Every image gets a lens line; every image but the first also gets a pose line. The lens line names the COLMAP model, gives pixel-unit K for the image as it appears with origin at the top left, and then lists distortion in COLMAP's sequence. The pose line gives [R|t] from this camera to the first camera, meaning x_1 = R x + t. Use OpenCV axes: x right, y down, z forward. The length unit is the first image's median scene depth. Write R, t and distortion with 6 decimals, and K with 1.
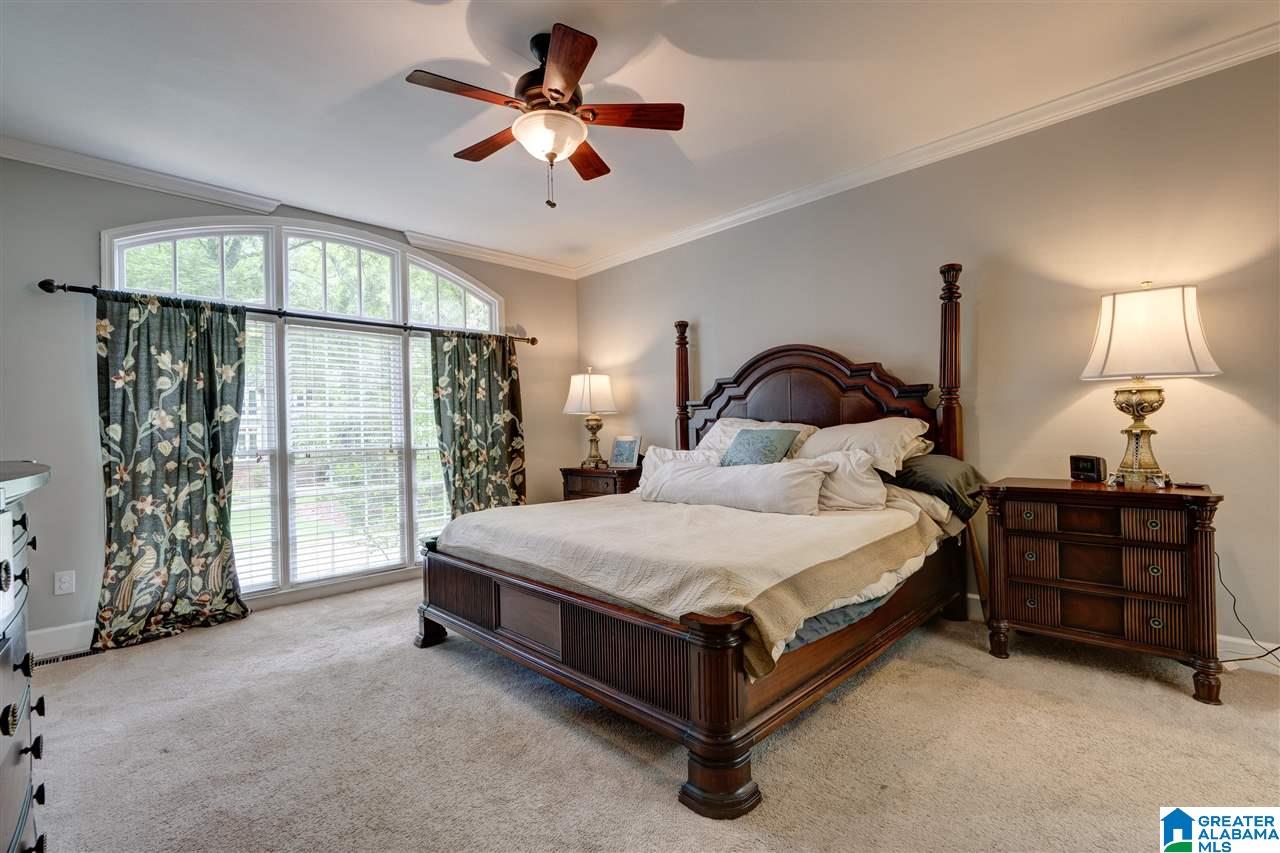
lens RADIAL K [[583.4, 0, 640.0], [0, 583.4, 426.5], [0, 0, 1]] dist [0.000000, 0.000043]
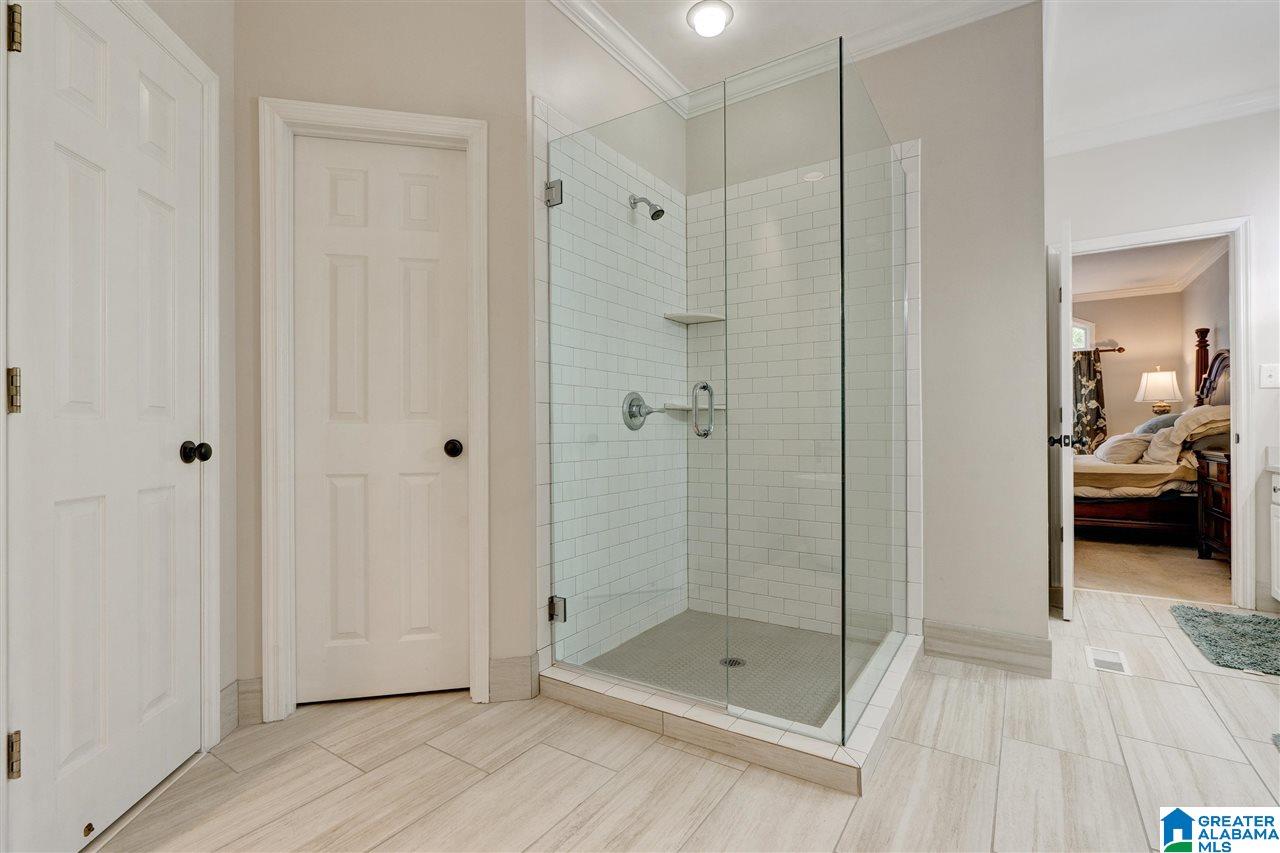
lens RADIAL K [[583.4, 0, 640.0], [0, 583.4, 426.5], [0, 0, 1]] dist [0.000000, 0.000043]
pose [[0.203164, 0.019988, -0.978941, 0.976824], [-0.002177, 0.999798, 0.019962, 0.010680], [0.979142, -0.001924, 0.203166, -0.414866]]
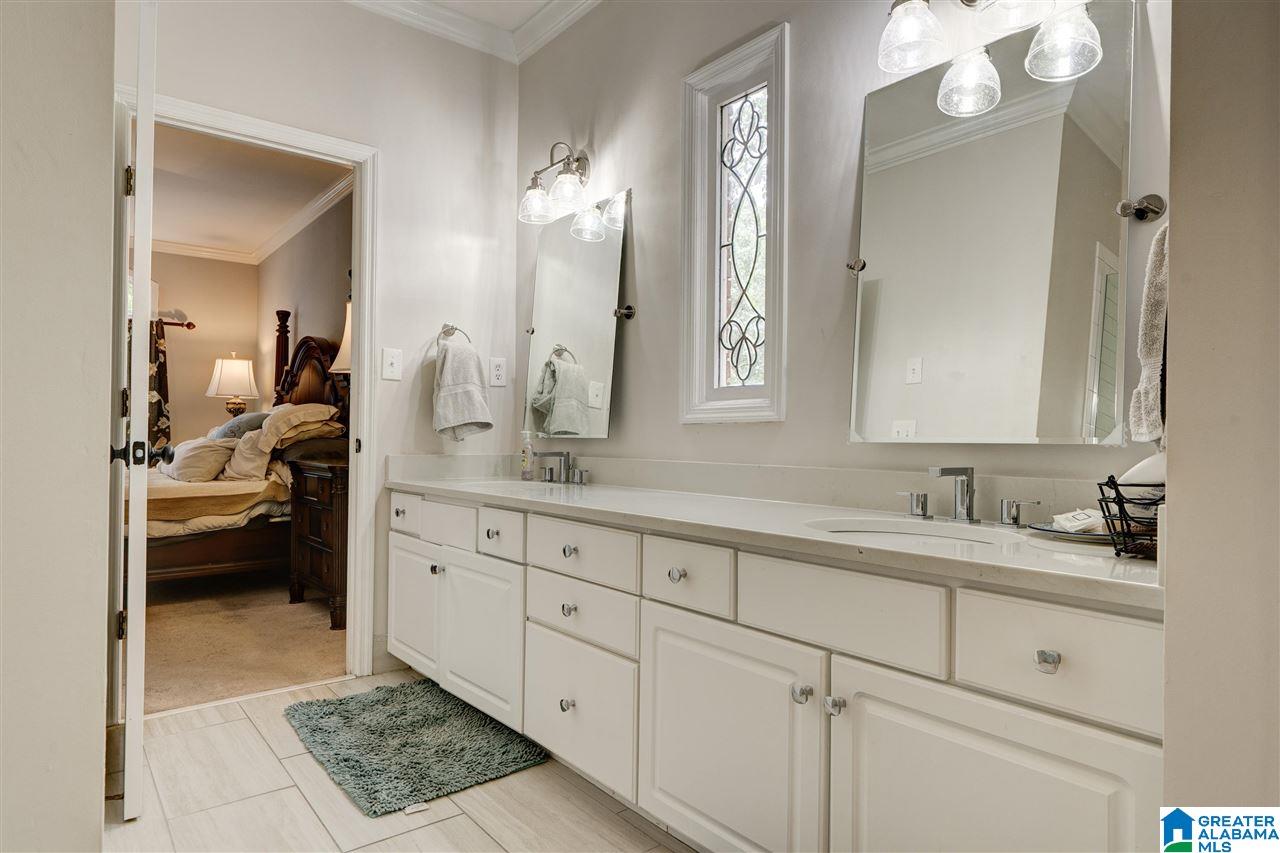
lens RADIAL K [[743.5, 0, 640.0], [0, 743.5, 426.5], [0, 0, 1]] dist [-0.001773, -0.000471]
pose [[0.993093, 0.033916, -0.112320, 0.786199], [-0.035214, 0.999334, -0.009588, 0.017055], [0.111920, 0.013477, 0.993626, -0.223180]]
